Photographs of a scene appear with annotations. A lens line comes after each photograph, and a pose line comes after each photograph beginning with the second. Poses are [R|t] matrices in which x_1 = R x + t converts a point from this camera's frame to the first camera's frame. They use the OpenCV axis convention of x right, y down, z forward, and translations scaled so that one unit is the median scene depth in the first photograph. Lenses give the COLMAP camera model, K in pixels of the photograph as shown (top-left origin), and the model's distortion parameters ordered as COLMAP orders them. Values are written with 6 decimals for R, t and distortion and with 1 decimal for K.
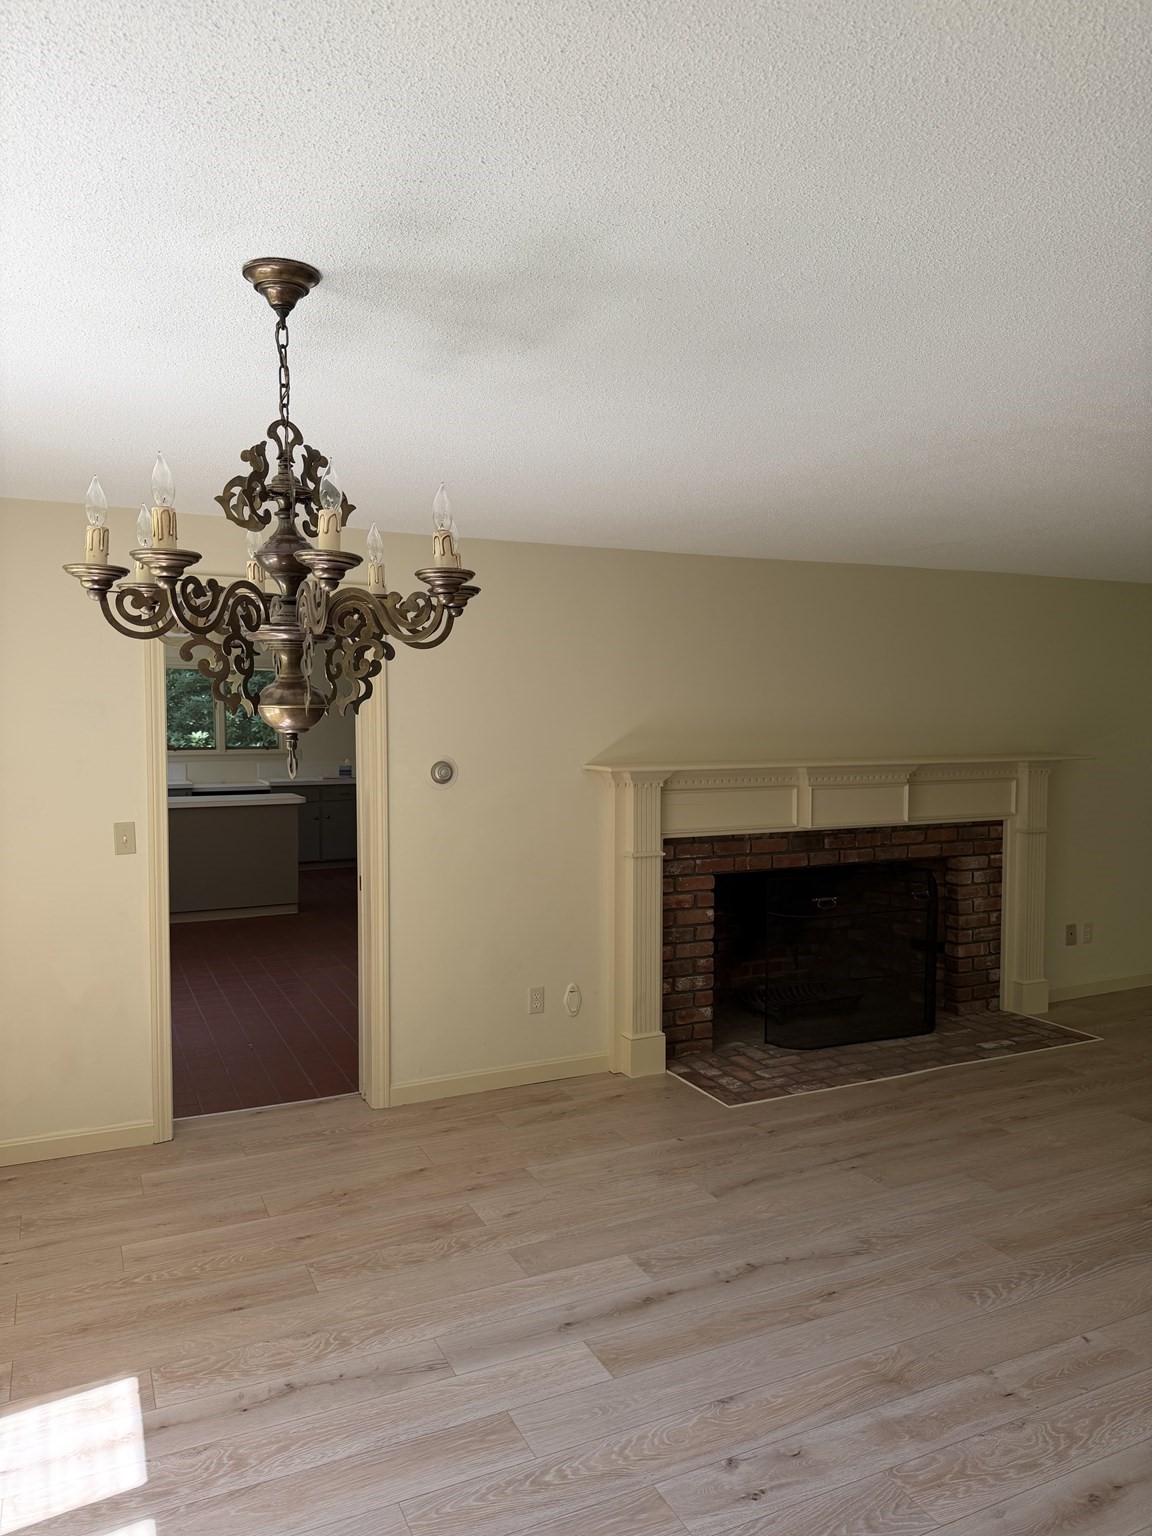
lens RADIAL K [[1091.8, 0, 571.2], [0, 1091.8, 725.3], [0, 0, 1]] dist [-0.001113, -0.010679]
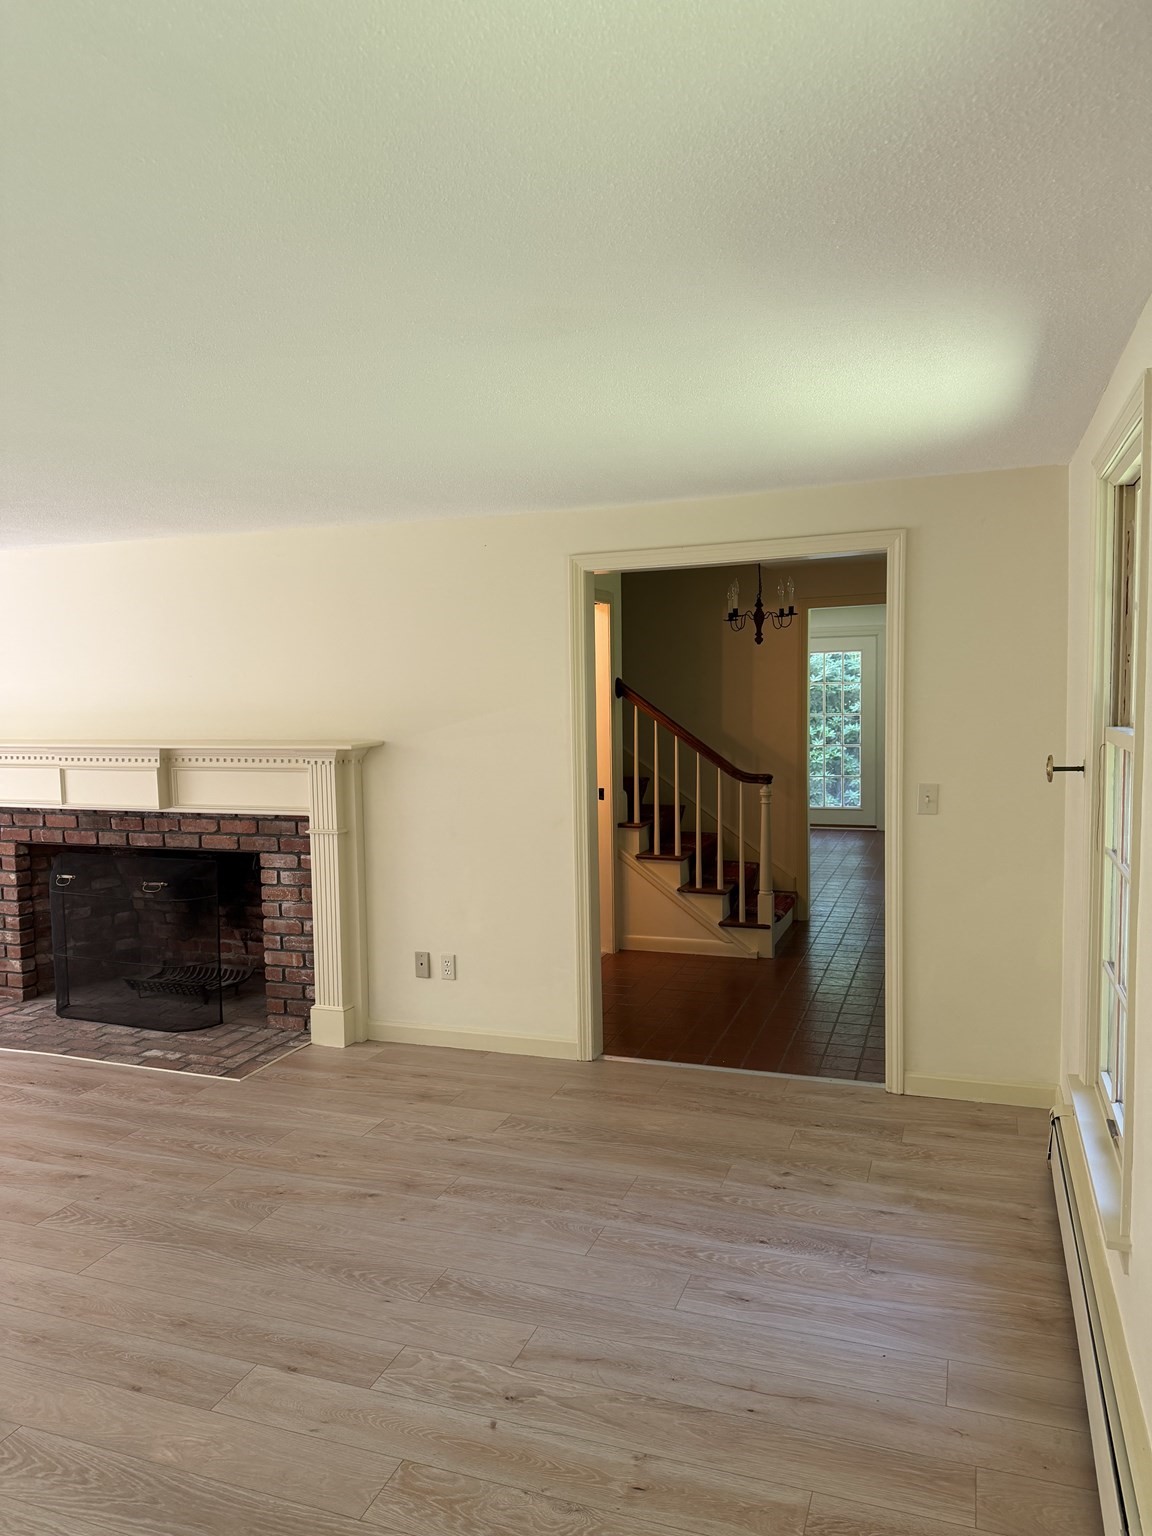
lens RADIAL K [[1084.6, 0, 549.8], [0, 1084.6, 723.7], [0, 0, 1]] dist [0.001081, 0.000774]
pose [[0.701408, 0.008780, -0.712706, 1.397006], [0.014248, 0.999552, 0.026336, -0.006824], [0.712617, -0.028627, 0.700968, 0.659889]]
